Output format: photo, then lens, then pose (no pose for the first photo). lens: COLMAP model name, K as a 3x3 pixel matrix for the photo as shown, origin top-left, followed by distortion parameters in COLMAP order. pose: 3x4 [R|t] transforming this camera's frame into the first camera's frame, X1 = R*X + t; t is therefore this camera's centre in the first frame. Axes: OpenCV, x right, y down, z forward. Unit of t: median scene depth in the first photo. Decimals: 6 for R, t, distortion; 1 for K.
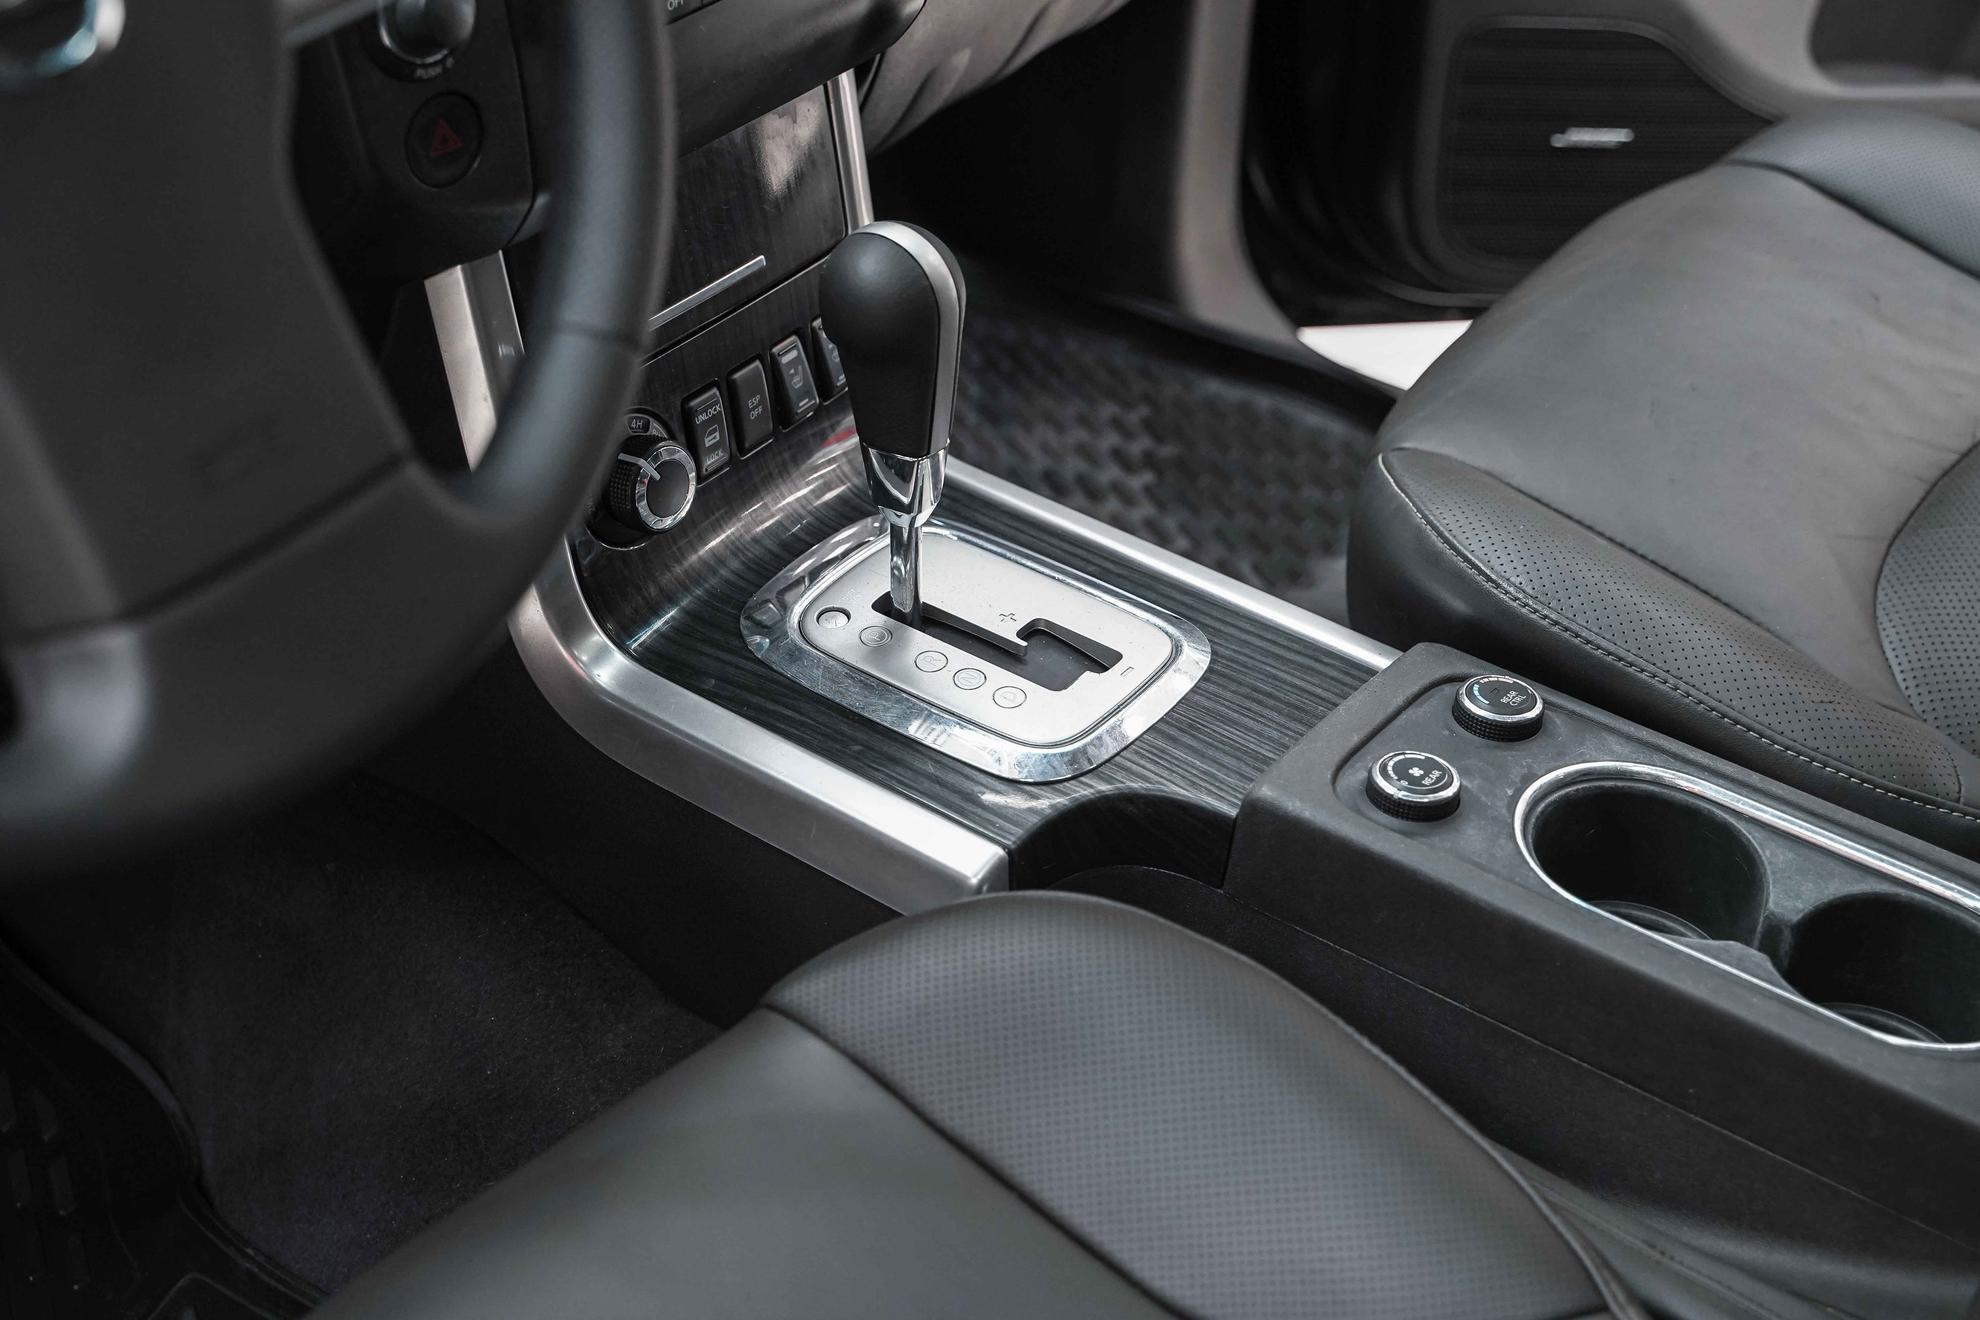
lens RADIAL K [[2856.0, 0, 990.0], [0, 2856.0, 660.0], [0, 0, 1]] dist [0.000735, 0.009294]
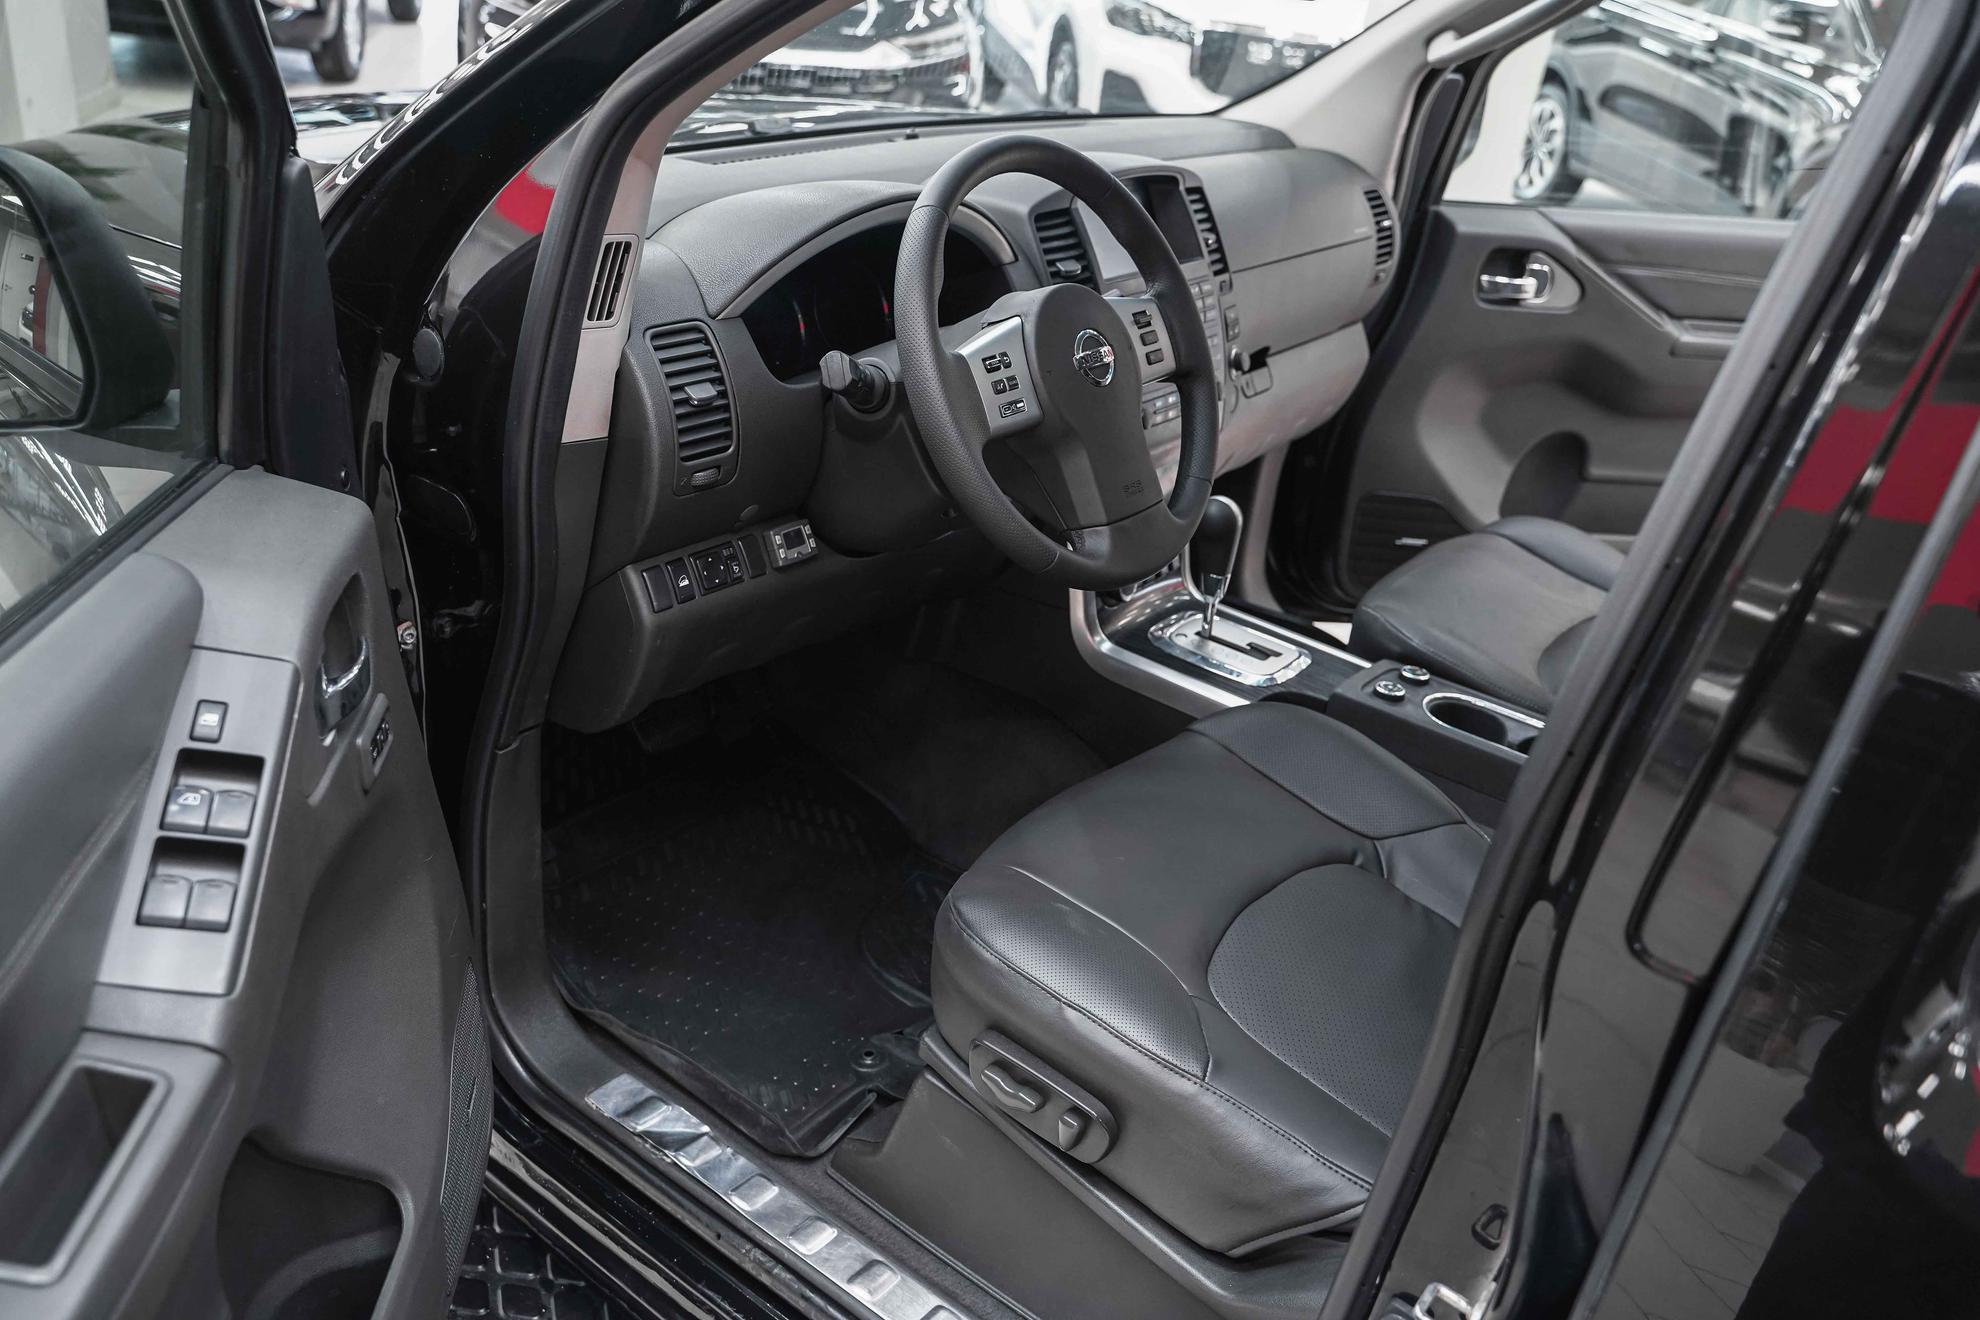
lens RADIAL K [[1615.4, 0, 990.0], [0, 1615.4, 660.0], [0, 0, 1]] dist [0.000539, -0.002694]
pose [[0.997673, 0.068153, 0.002029, -0.255115], [-0.066824, 0.983274, -0.169431, 0.305393], [-0.013543, 0.168901, 0.985540, -0.613277]]
